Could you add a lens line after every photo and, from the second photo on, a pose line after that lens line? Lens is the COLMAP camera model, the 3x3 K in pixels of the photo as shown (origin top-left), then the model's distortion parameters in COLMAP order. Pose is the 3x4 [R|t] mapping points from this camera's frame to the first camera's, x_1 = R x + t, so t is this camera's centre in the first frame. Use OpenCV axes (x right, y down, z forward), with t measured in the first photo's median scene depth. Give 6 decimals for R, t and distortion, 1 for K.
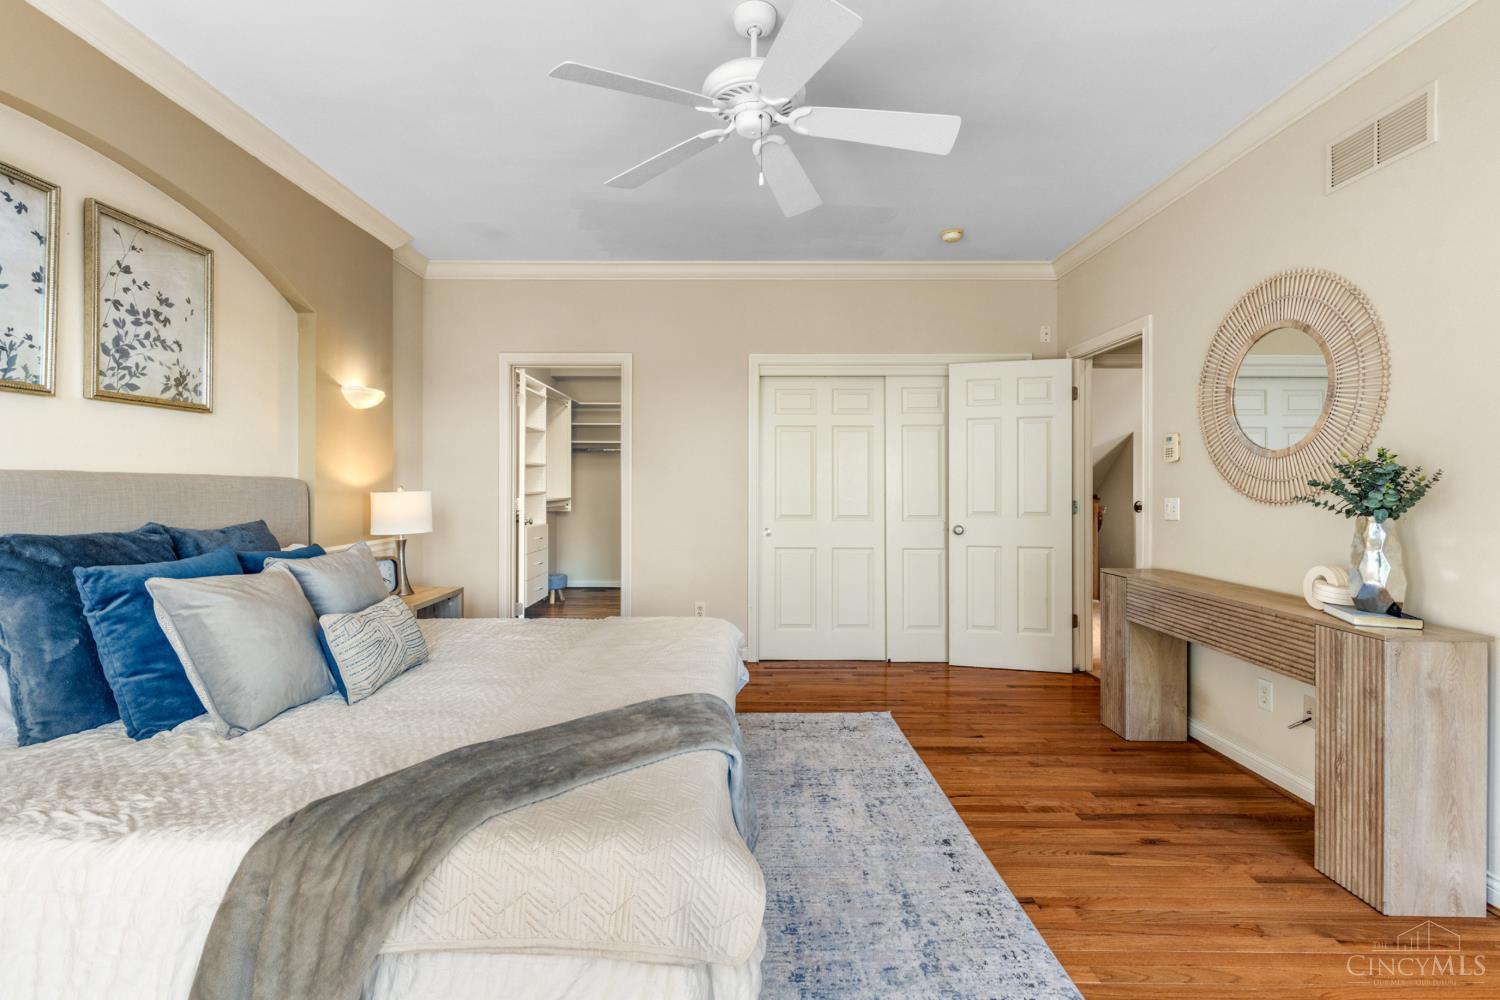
lens RADIAL K [[671.0, 0, 740.2], [0, 671.0, 489.2], [0, 0, 1]] dist [0.003163, 0.000032]
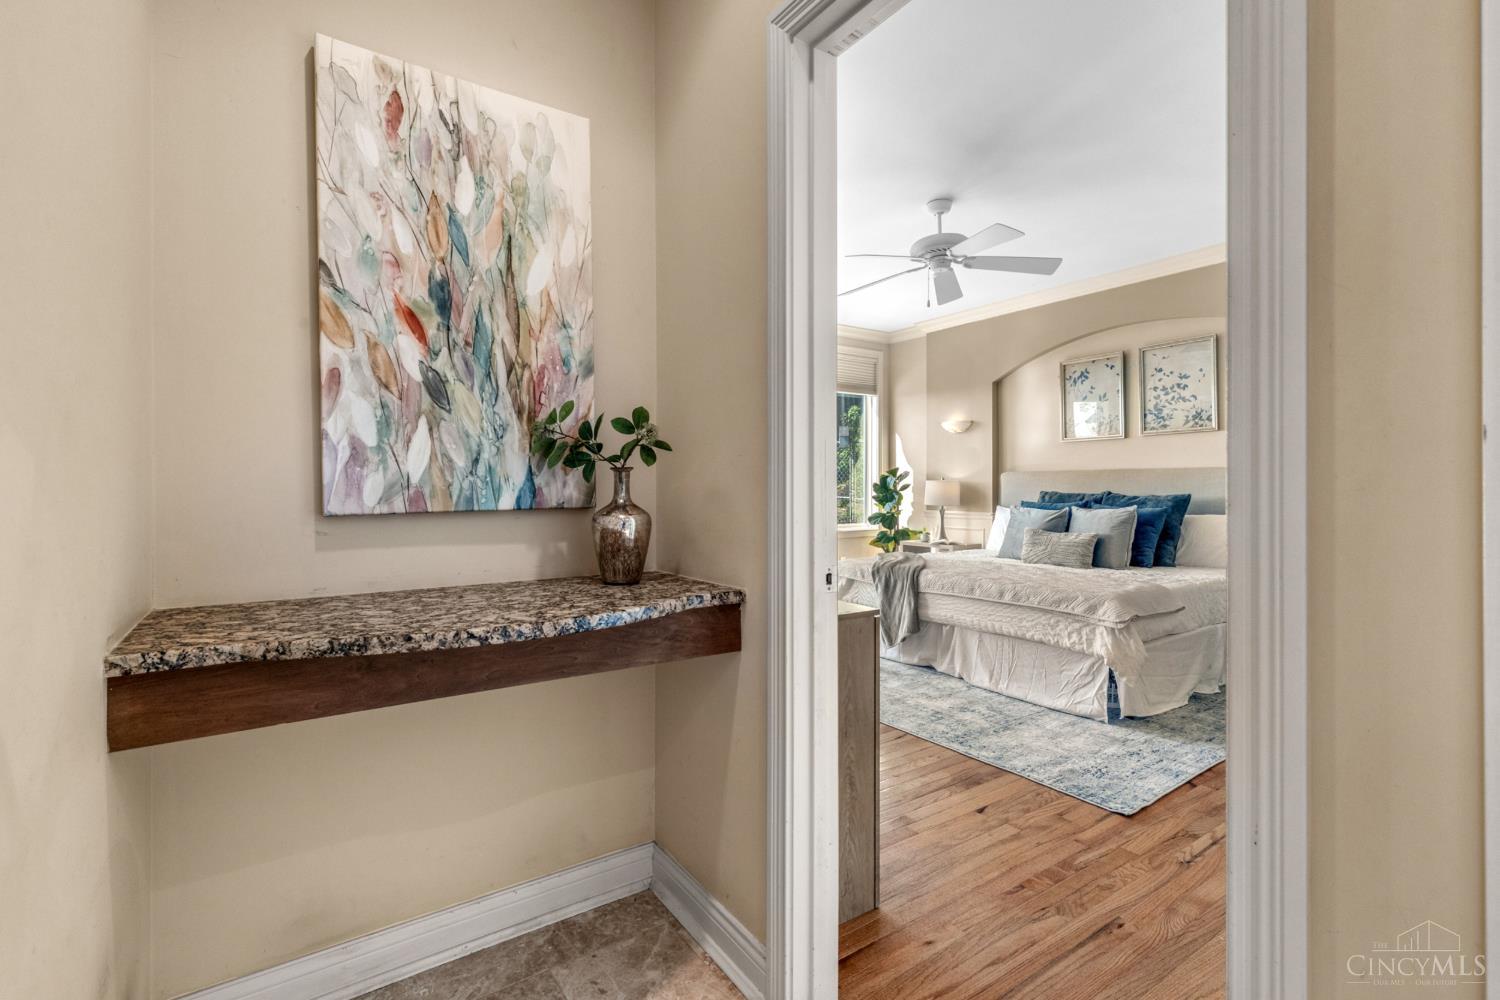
lens RADIAL K [[671.0, 0, 740.2], [0, 671.0, 489.2], [0, 0, 1]] dist [0.003163, 0.000032]
pose [[-0.821655, 0.002791, -0.569979, 1.264250], [0.000117, 0.999989, 0.004727, 0.028289], [0.569986, 0.003817, -0.821646, 1.869860]]
